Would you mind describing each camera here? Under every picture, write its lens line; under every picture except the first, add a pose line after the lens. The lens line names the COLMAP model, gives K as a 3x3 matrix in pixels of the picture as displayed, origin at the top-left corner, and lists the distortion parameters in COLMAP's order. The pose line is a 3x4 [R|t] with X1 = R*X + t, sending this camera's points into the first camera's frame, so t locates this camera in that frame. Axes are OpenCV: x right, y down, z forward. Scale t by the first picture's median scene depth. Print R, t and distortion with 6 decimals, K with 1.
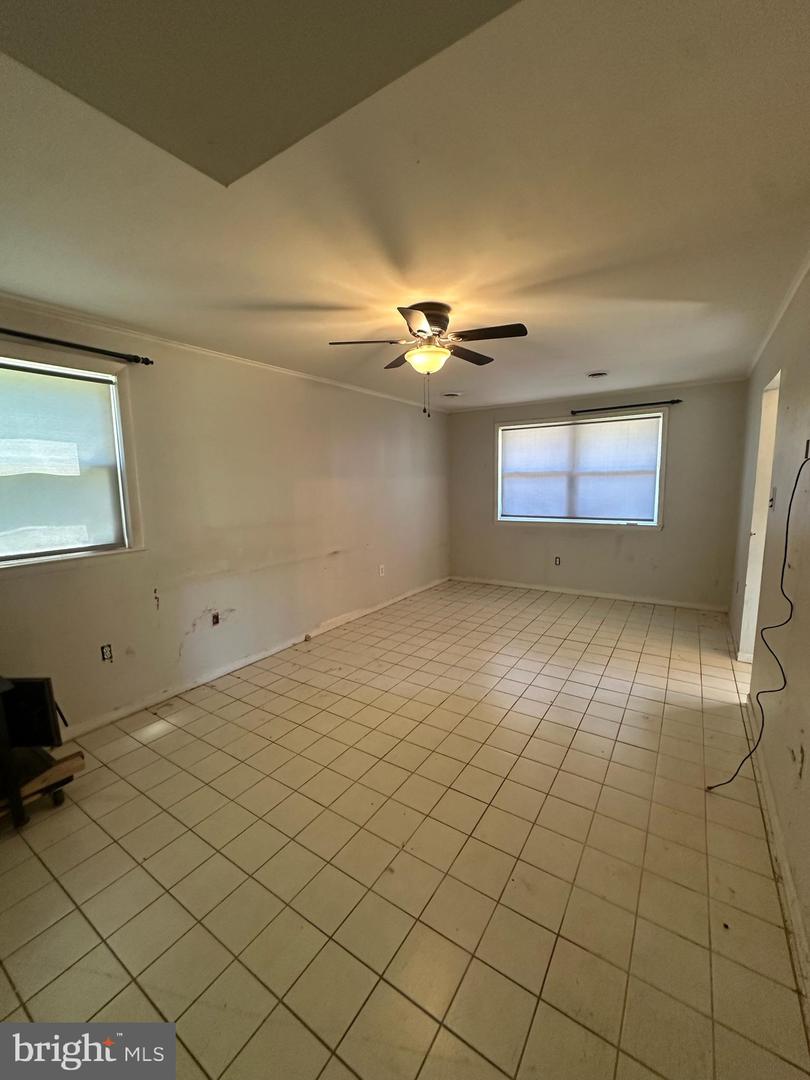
lens RADIAL K [[431.6, 0, 407.6], [0, 431.6, 541.0], [0, 0, 1]] dist [-0.003646, 0.000436]
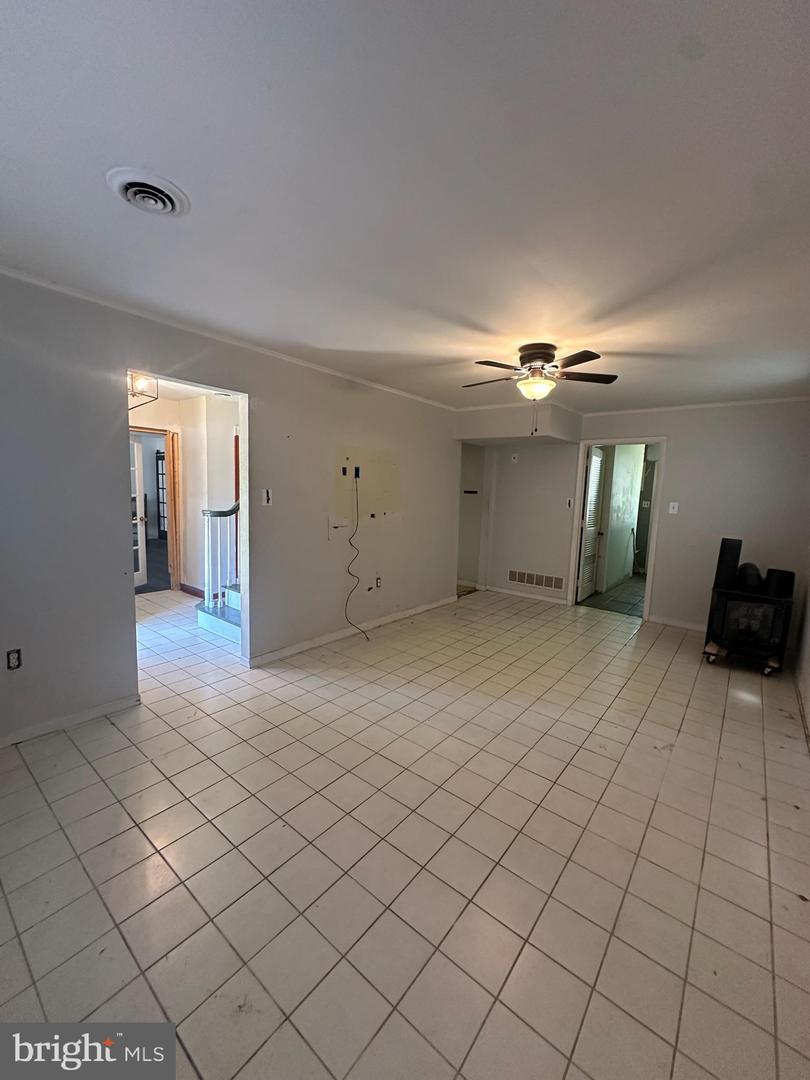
lens RADIAL K [[431.6, 0, 403.3], [0, 431.6, 536.8], [0, 0, 1]] dist [-0.003646, 0.000436]
pose [[-0.994964, -0.028494, 0.096101, 0.145041], [-0.003602, 0.968288, 0.249812, -0.157613], [-0.100171, 0.248208, -0.963514, 1.144748]]
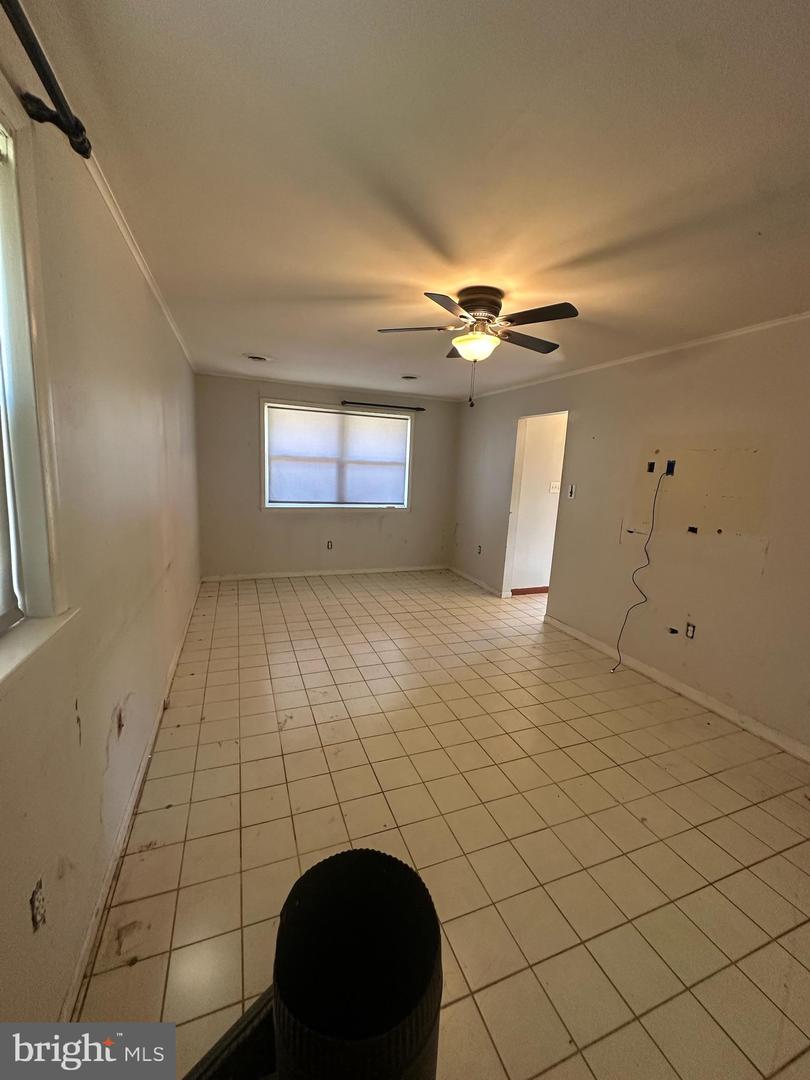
lens RADIAL K [[431.6, 0, 406.7], [0, 431.6, 537.5], [0, 0, 1]] dist [-0.003646, 0.000436]
pose [[0.575783, -0.087943, 0.812859, -0.425241], [0.056958, 0.996097, 0.067422, -0.034015], [-0.815616, 0.007479, 0.578545, 0.281930]]
